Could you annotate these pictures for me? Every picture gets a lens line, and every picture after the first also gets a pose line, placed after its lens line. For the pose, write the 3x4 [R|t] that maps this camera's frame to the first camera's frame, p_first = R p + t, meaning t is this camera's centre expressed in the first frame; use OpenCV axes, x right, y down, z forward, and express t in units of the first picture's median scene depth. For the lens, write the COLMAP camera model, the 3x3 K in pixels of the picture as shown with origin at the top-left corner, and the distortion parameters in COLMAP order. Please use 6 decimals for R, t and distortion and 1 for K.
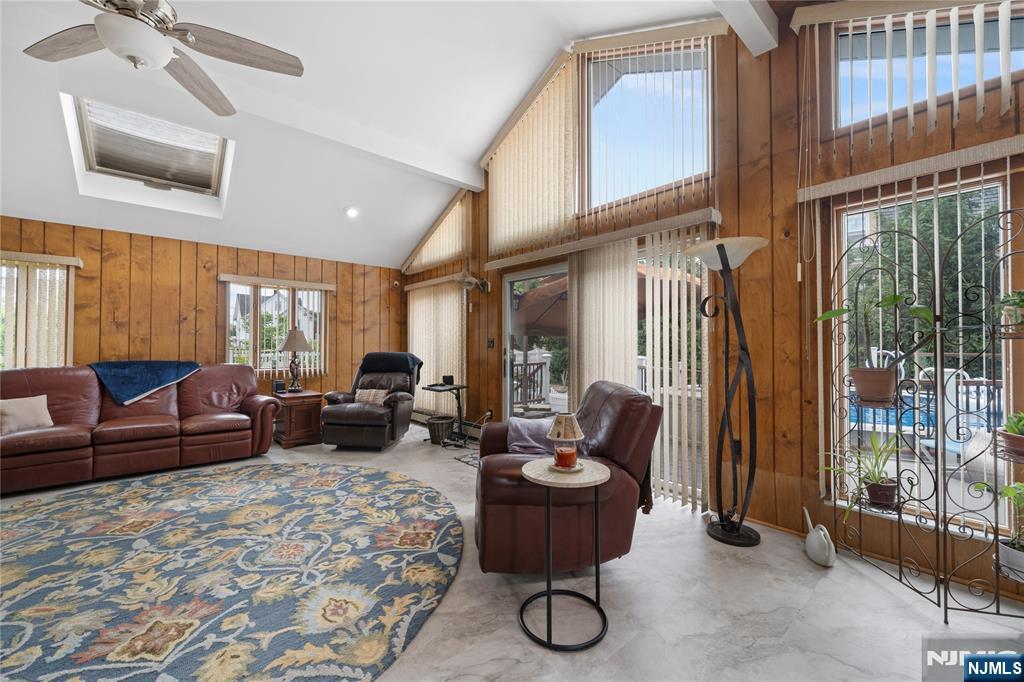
lens RADIAL K [[400.9, 0, 509.3], [0, 400.9, 343.1], [0, 0, 1]] dist [-0.003238, 0.000184]
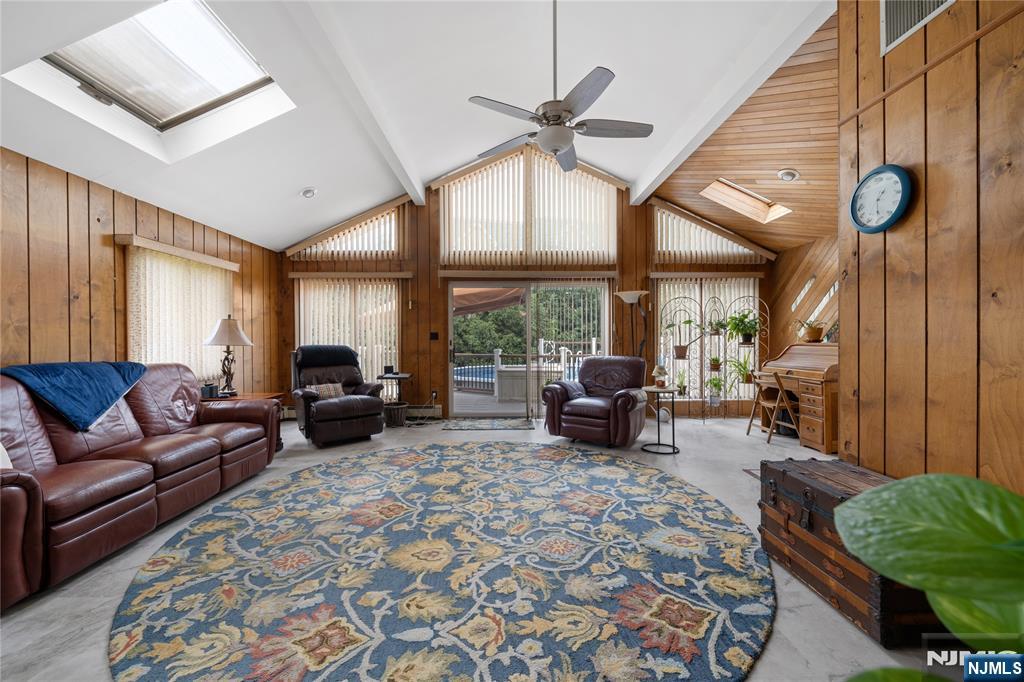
lens RADIAL K [[400.9, 0, 509.6], [0, 400.9, 341.7], [0, 0, 1]] dist [-0.003238, 0.000184]
pose [[0.642405, -0.008472, 0.766318, -1.488544], [-0.002385, 0.999912, 0.013054, 0.001984], [-0.766361, -0.010214, 0.642328, 0.089488]]
